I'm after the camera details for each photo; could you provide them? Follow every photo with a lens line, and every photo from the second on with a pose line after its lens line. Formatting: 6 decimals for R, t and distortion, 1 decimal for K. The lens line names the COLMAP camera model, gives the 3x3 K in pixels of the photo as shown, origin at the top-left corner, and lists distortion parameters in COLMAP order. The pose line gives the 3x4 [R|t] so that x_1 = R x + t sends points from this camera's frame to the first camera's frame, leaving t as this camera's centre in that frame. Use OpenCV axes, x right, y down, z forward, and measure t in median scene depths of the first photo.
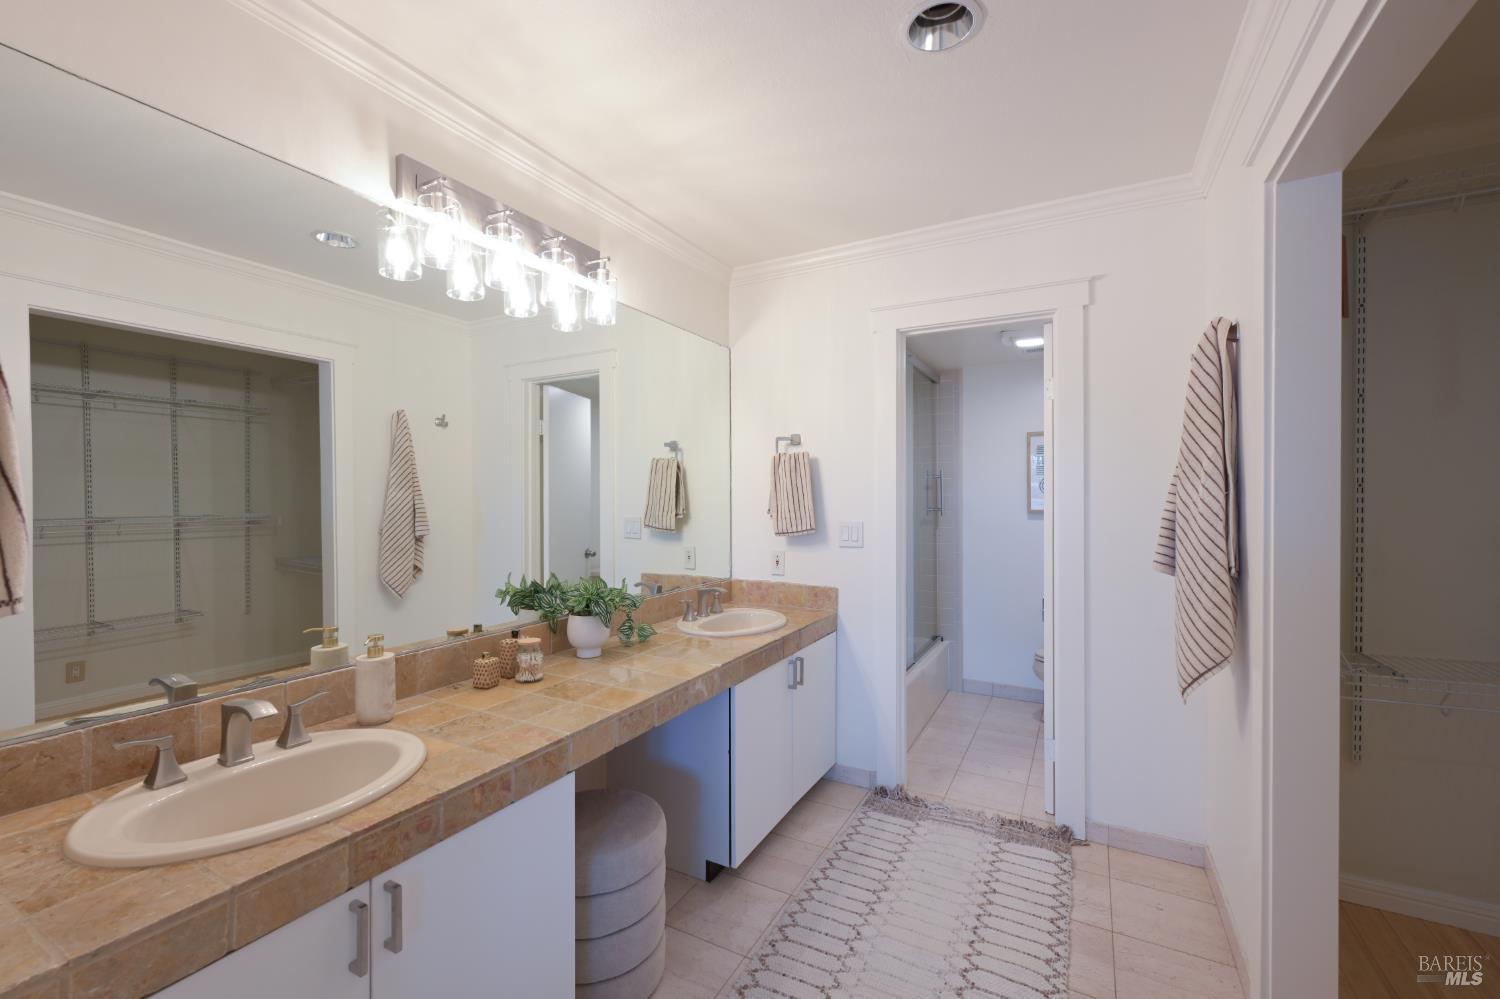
lens RADIAL K [[621.4, 0, 742.5], [0, 621.4, 500.2], [0, 0, 1]] dist [0.001129, -0.000265]
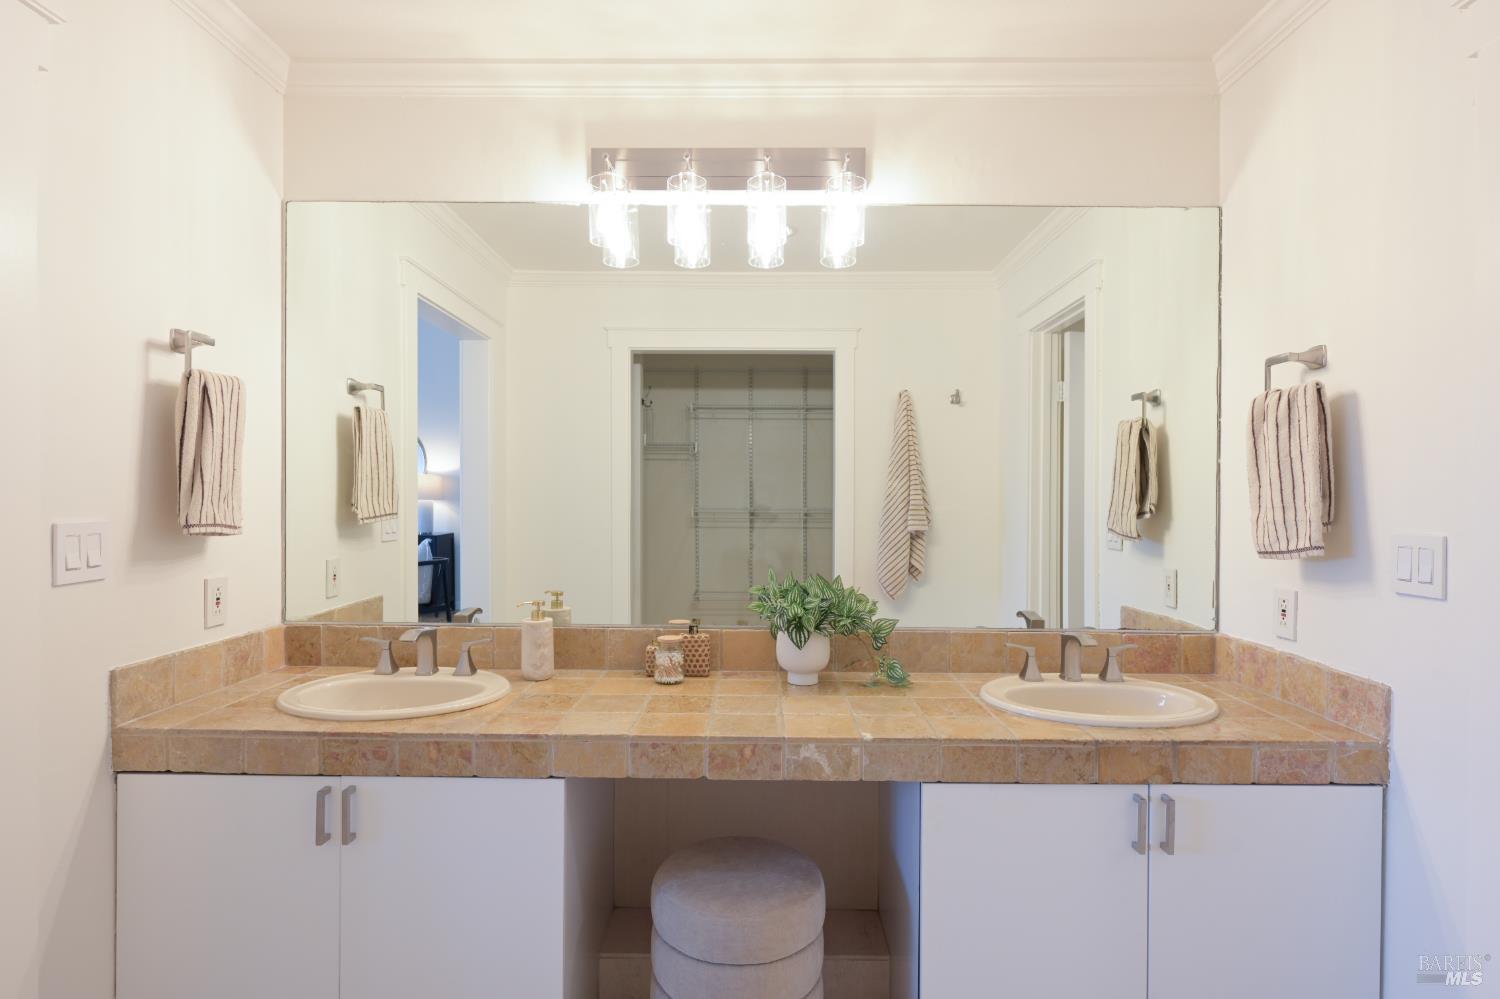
lens RADIAL K [[764.6, 0, 747.3], [0, 764.6, 502.5], [0, 0, 1]] dist [-0.001868, -0.000520]
pose [[0.473963, 0.011326, -0.880472, 0.421720], [-0.012702, 0.999901, 0.006025, 0.016043], [0.880453, 0.008328, 0.474060, 0.369812]]
